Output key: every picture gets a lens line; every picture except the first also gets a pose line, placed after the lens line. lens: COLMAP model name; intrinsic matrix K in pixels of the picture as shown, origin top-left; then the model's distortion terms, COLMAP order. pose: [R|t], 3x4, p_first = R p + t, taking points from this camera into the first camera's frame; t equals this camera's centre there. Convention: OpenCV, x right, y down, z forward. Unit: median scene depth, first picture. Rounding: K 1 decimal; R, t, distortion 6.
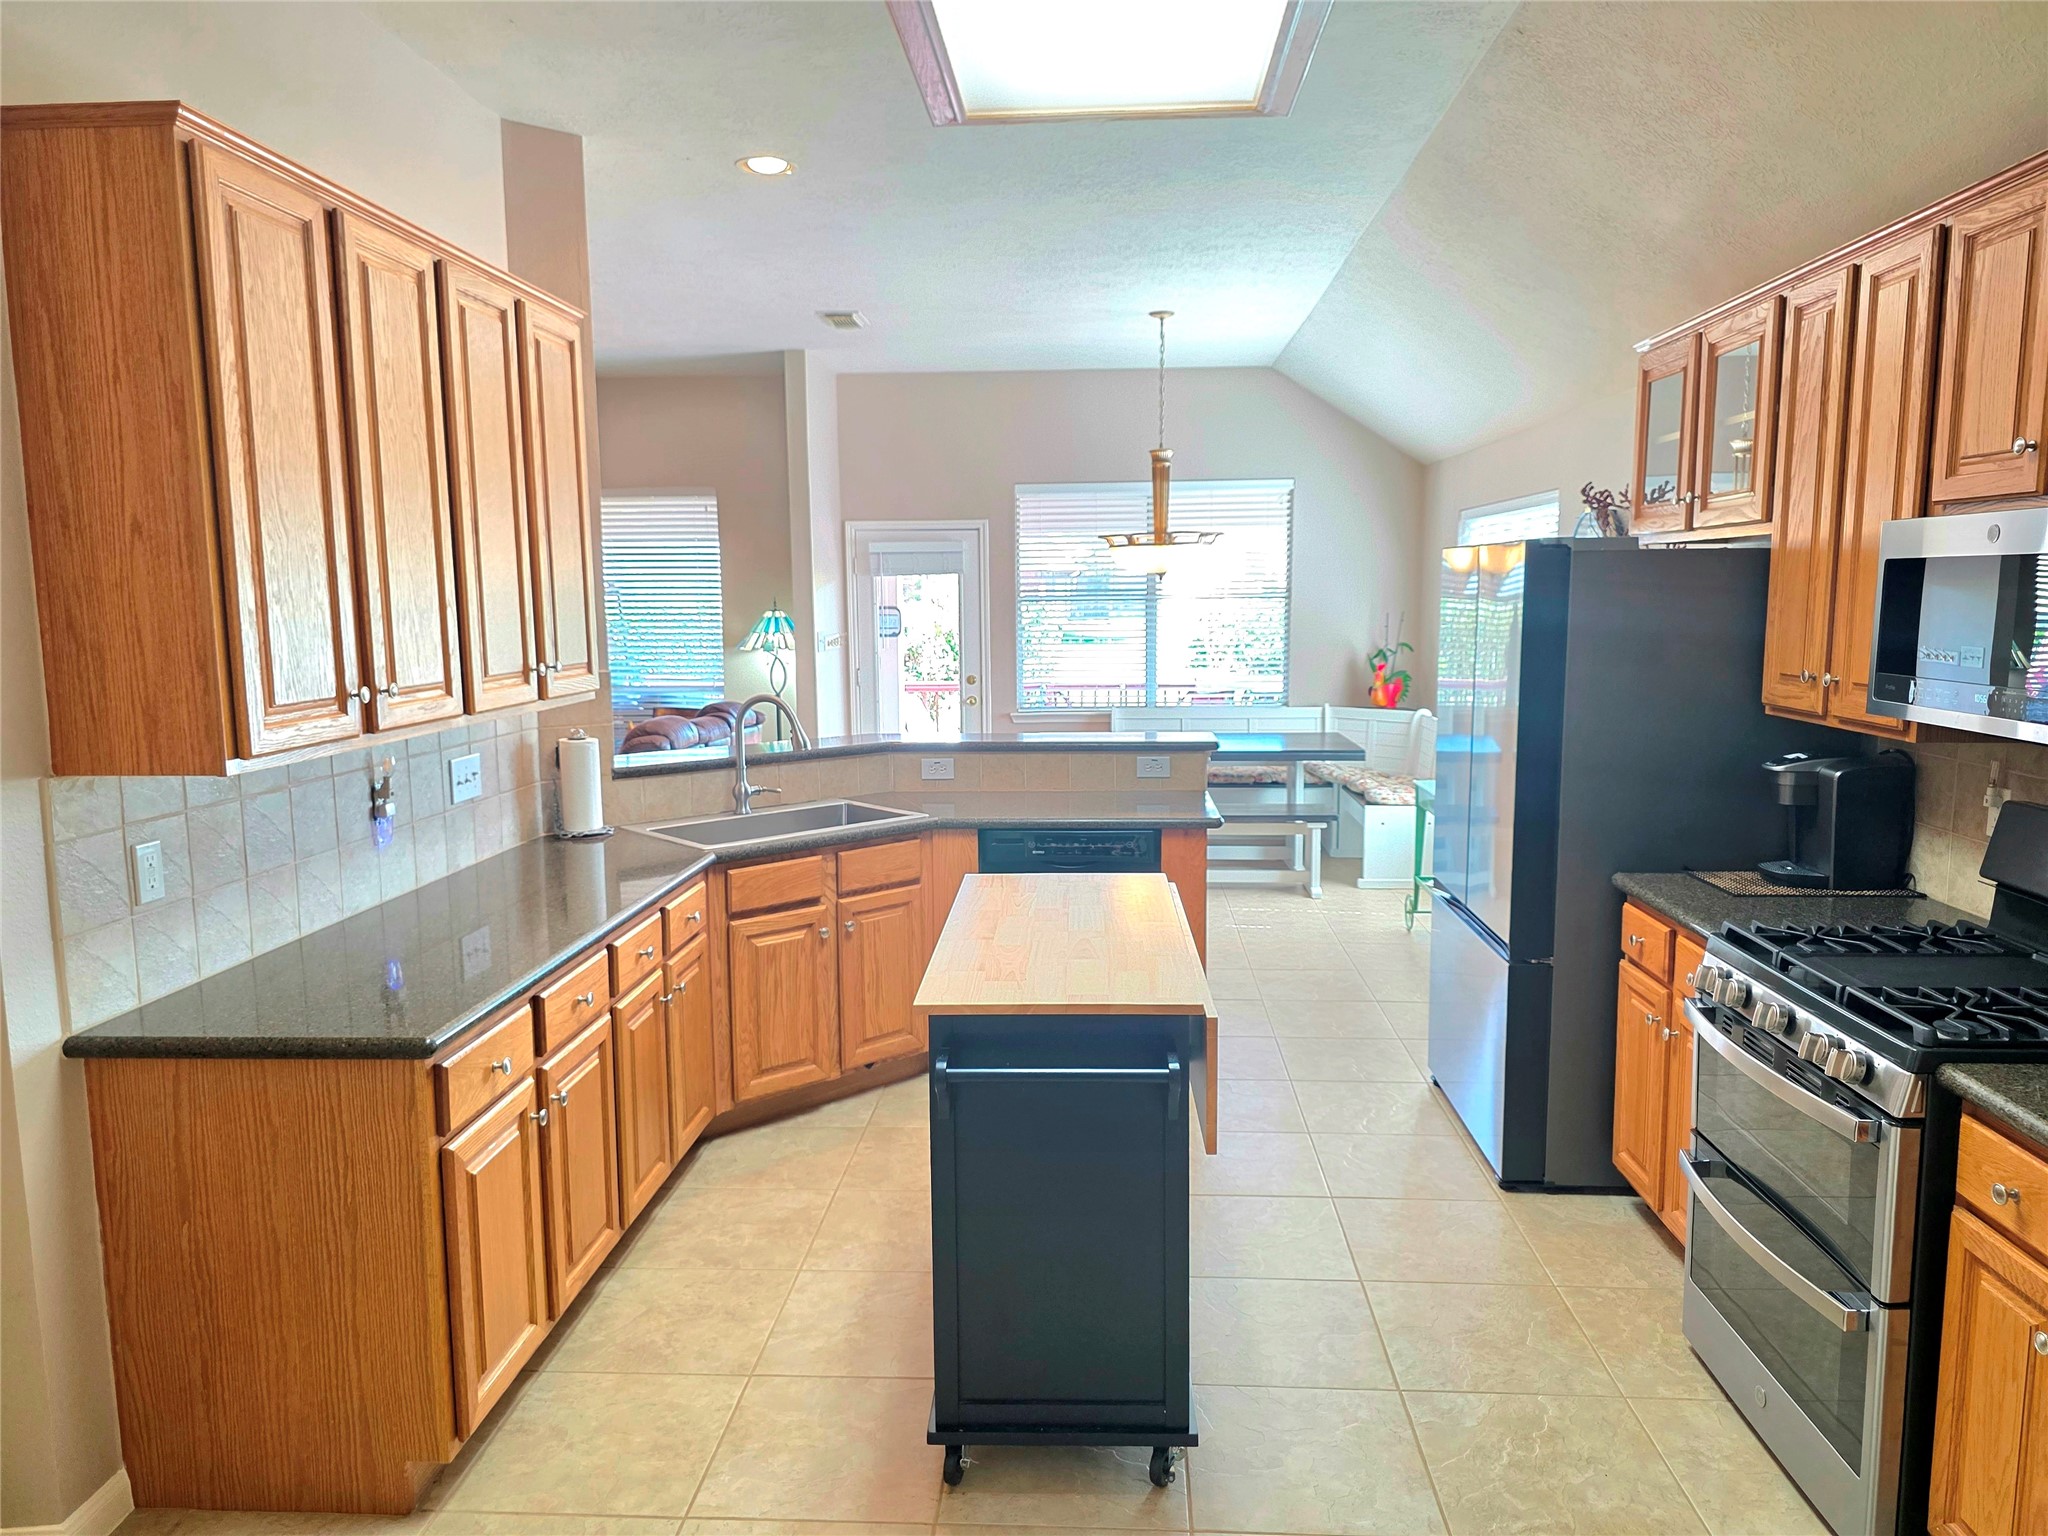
lens RADIAL K [[1379.7, 0, 1047.5], [0, 1379.7, 772.6], [0, 0, 1]] dist [0.049553, -0.039760]
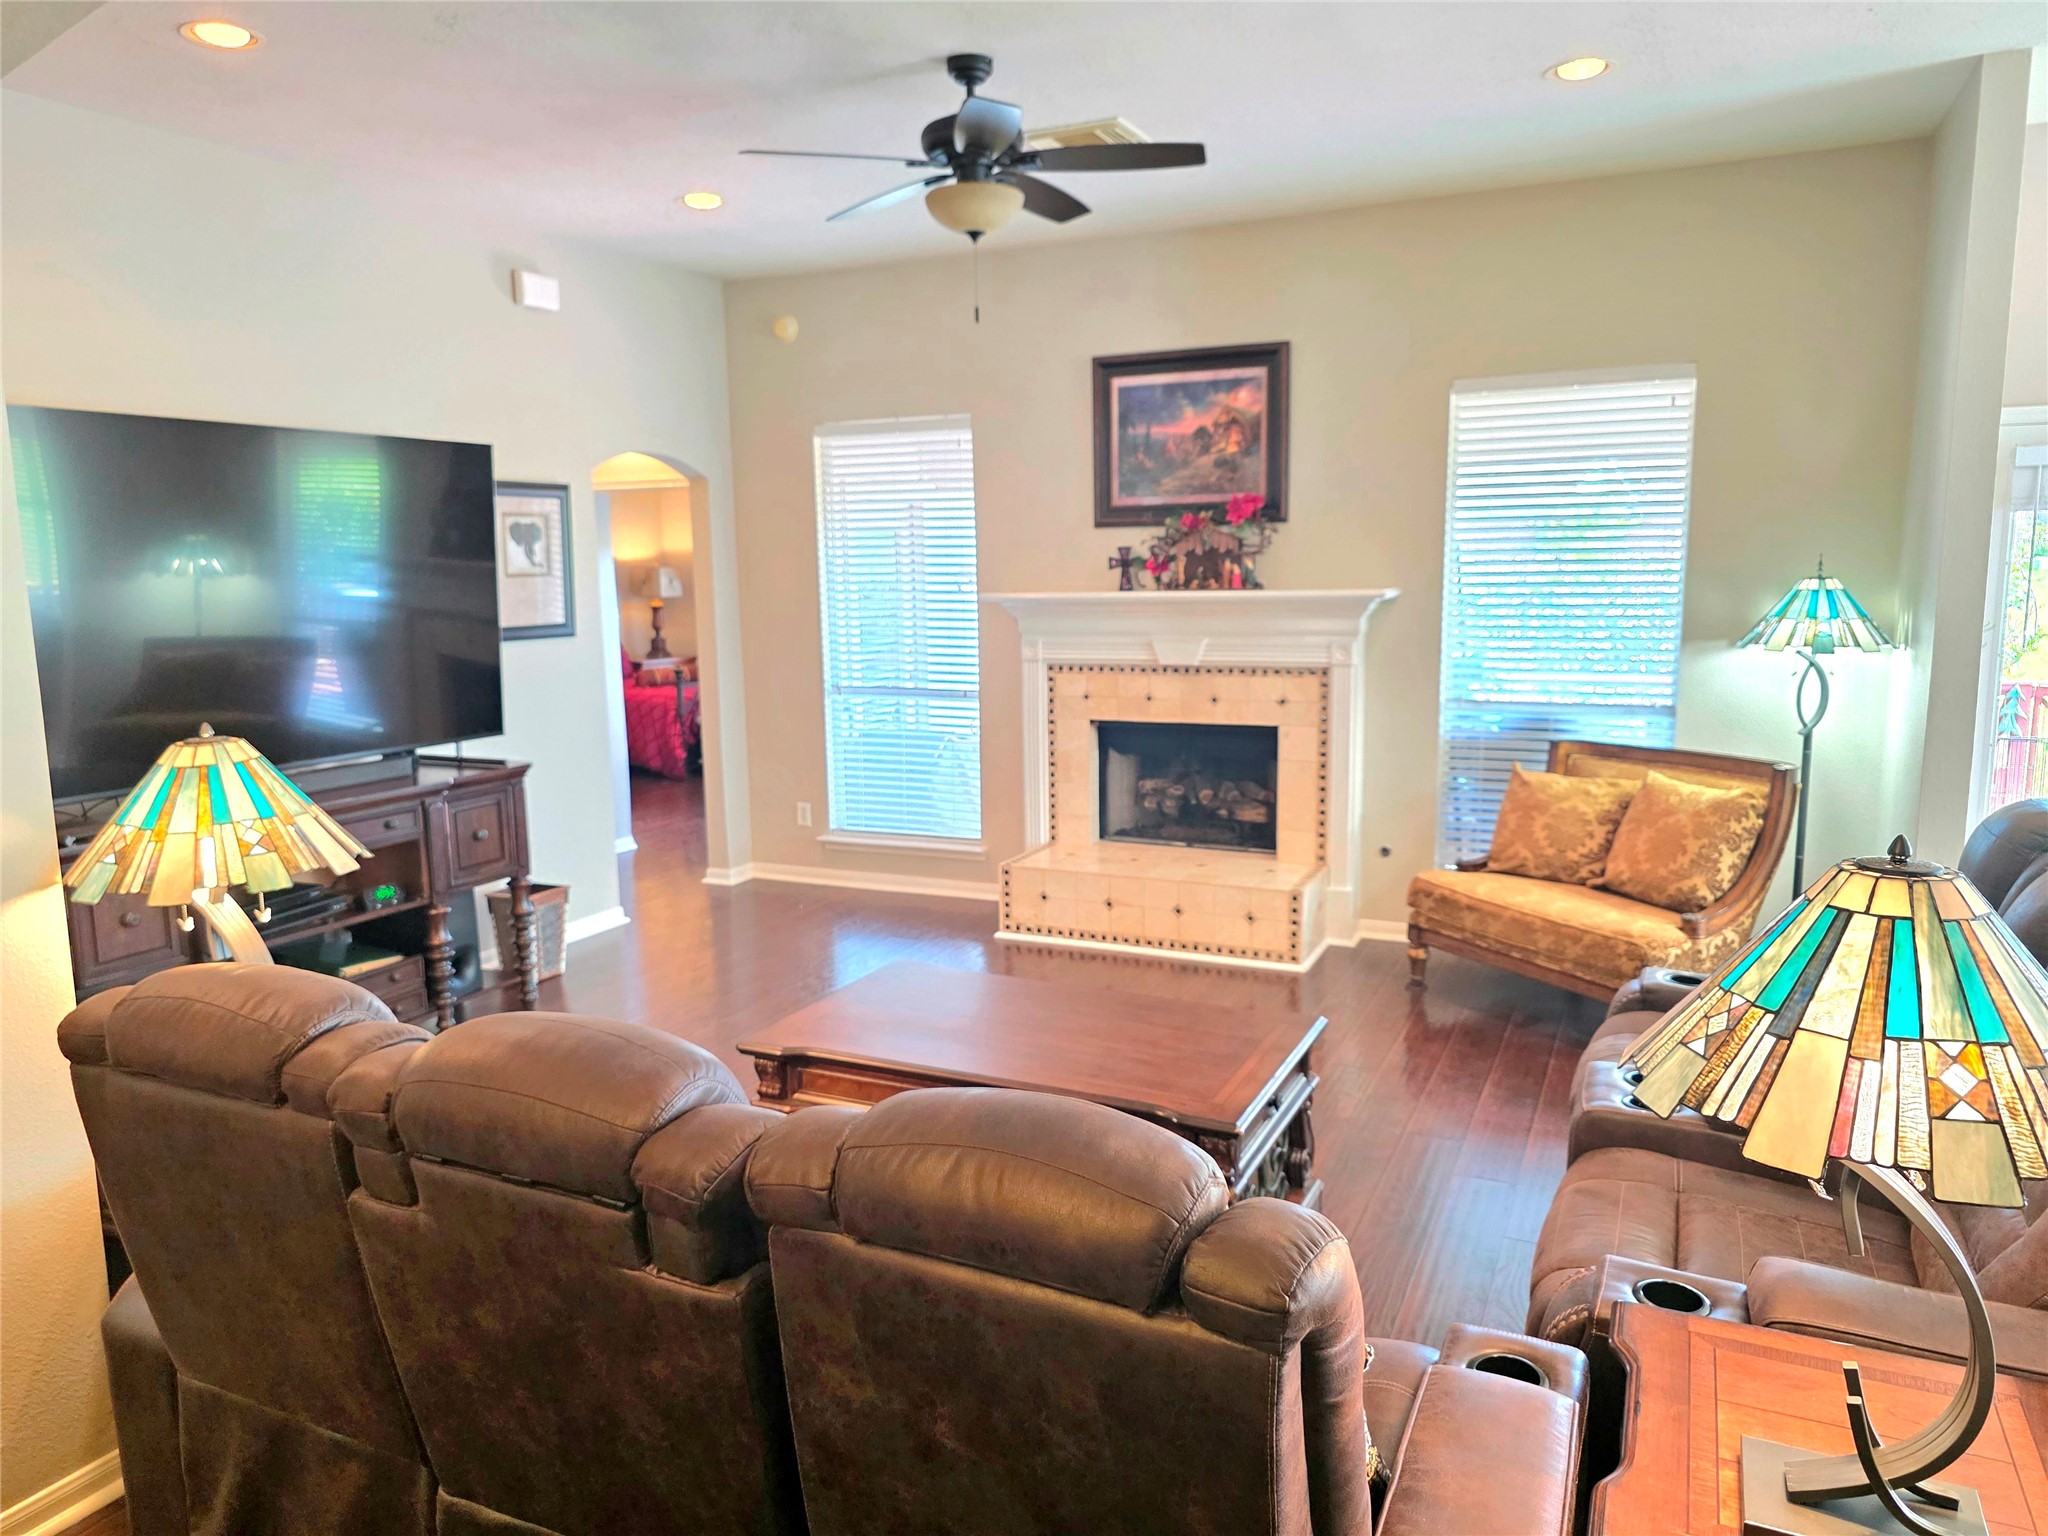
lens RADIAL K [[1375.4, 0, 1039.9], [0, 1375.4, 776.4], [0, 0, 1]] dist [0.080437, -0.116026]
pose [[0.924444, 0.057334, -0.376982, -0.357221], [-0.042819, 0.997987, 0.046779, -0.067780], [0.378906, -0.027103, 0.925038, 0.491619]]
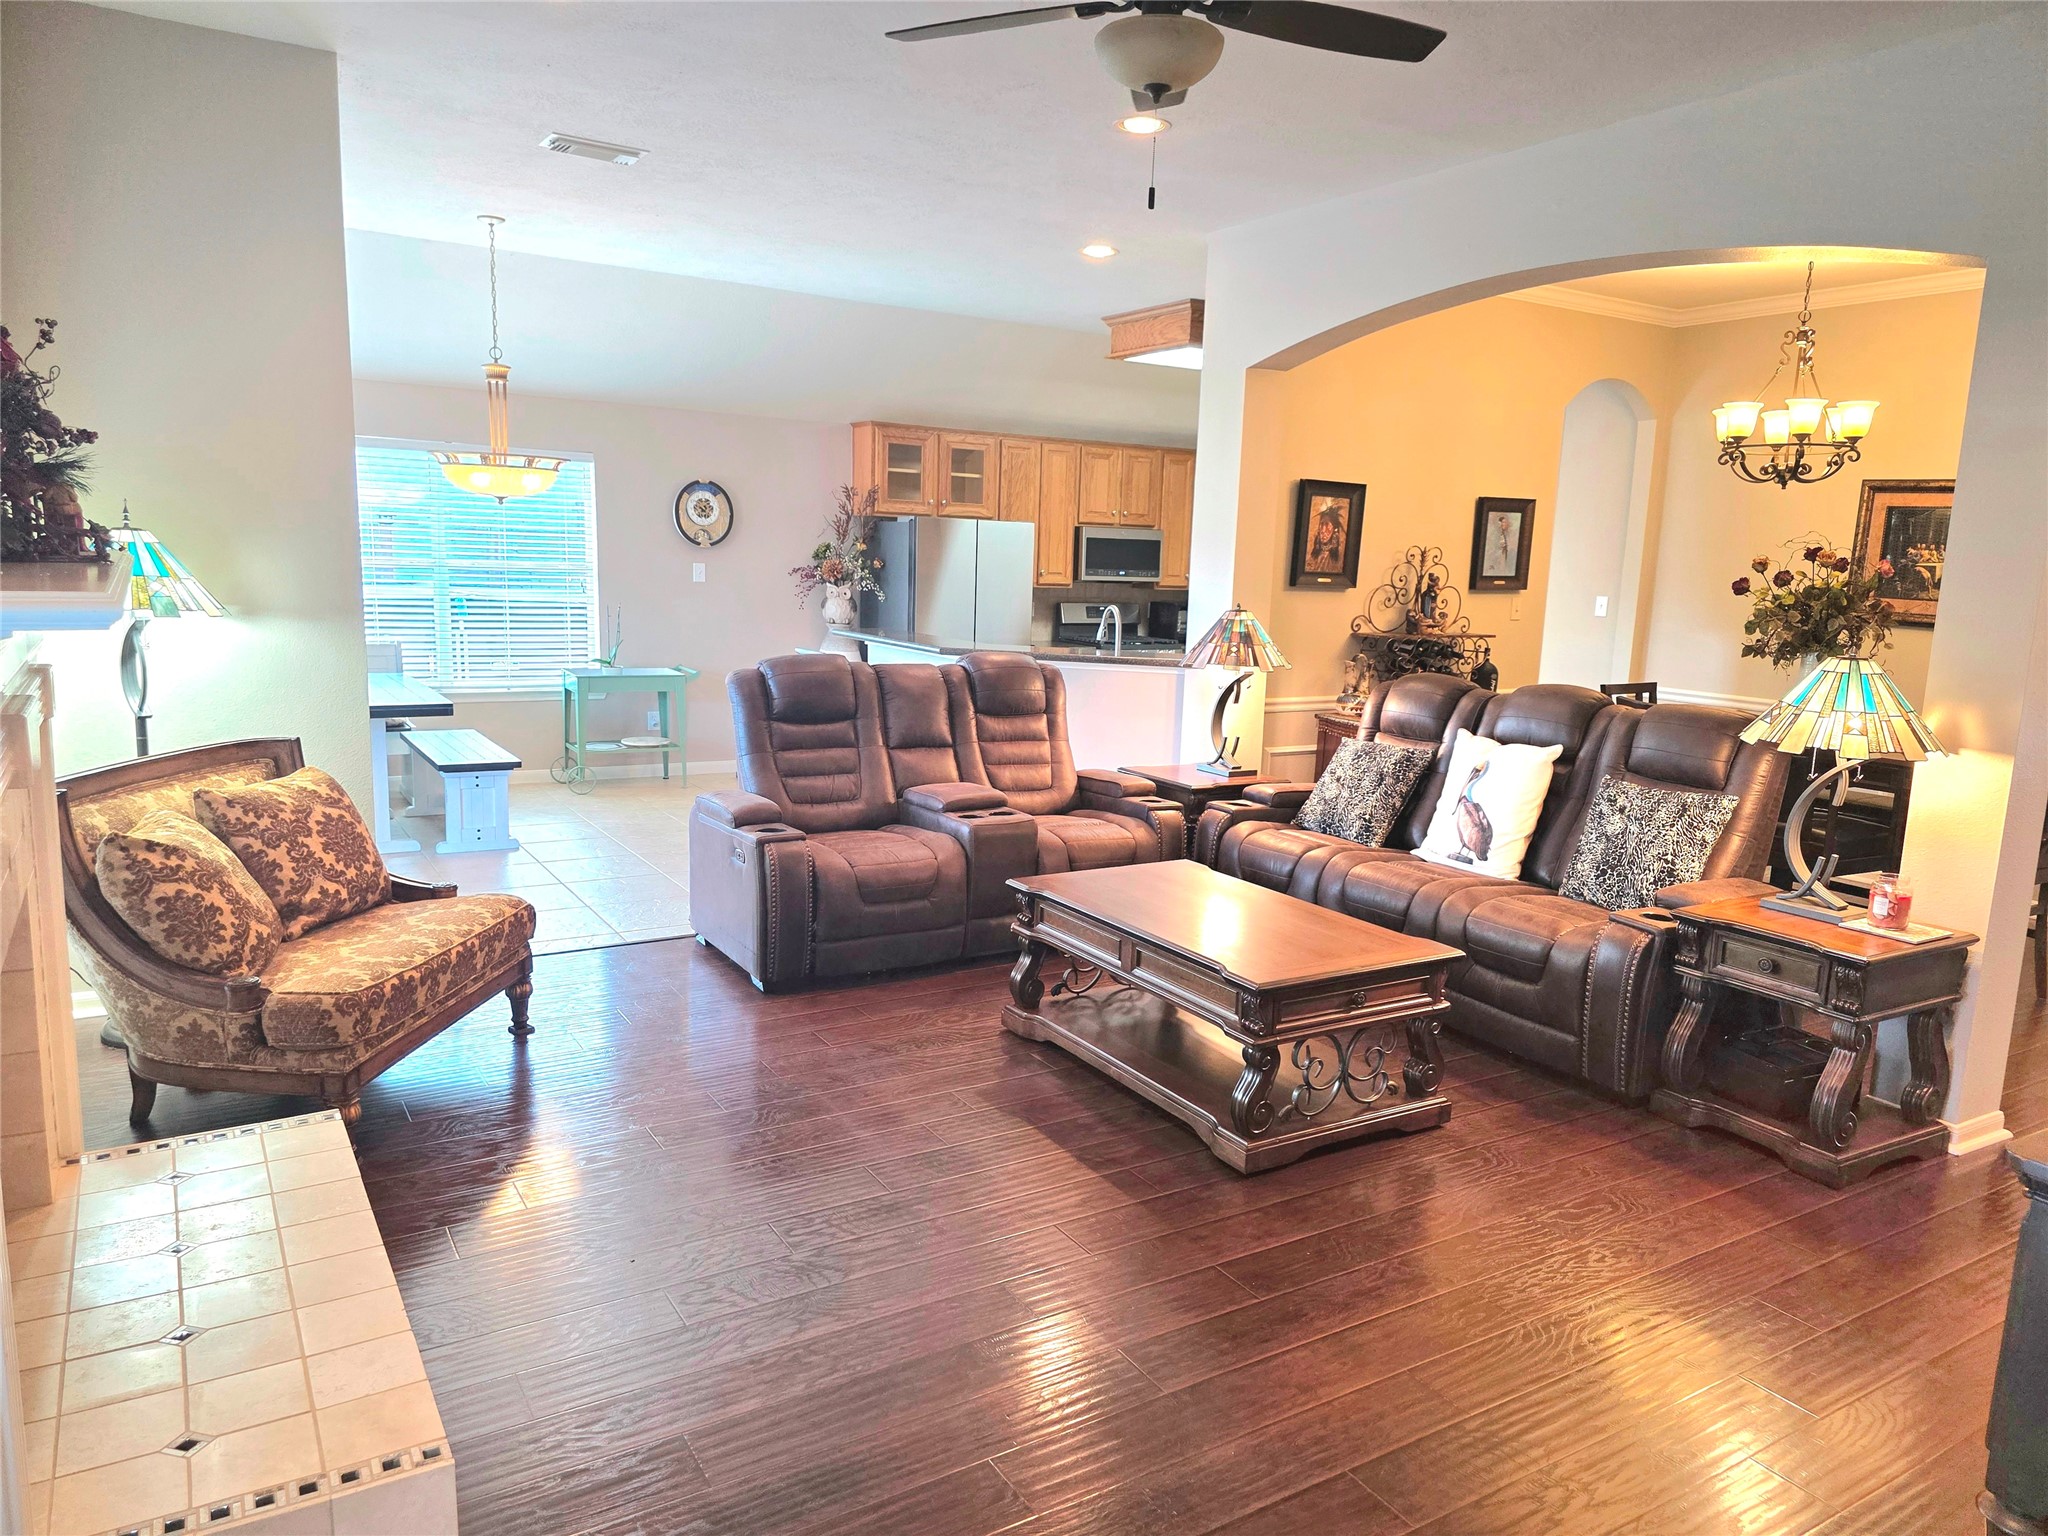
lens RADIAL K [[1379.7, 0, 1047.5], [0, 1379.7, 772.6], [0, 0, 1]] dist [0.049553, -0.039760]
pose [[-0.569367, -0.139924, 0.810088, -1.016916], [0.077152, 0.971964, 0.222110, -0.158603], [-0.818455, 0.188962, -0.542609, 1.369017]]
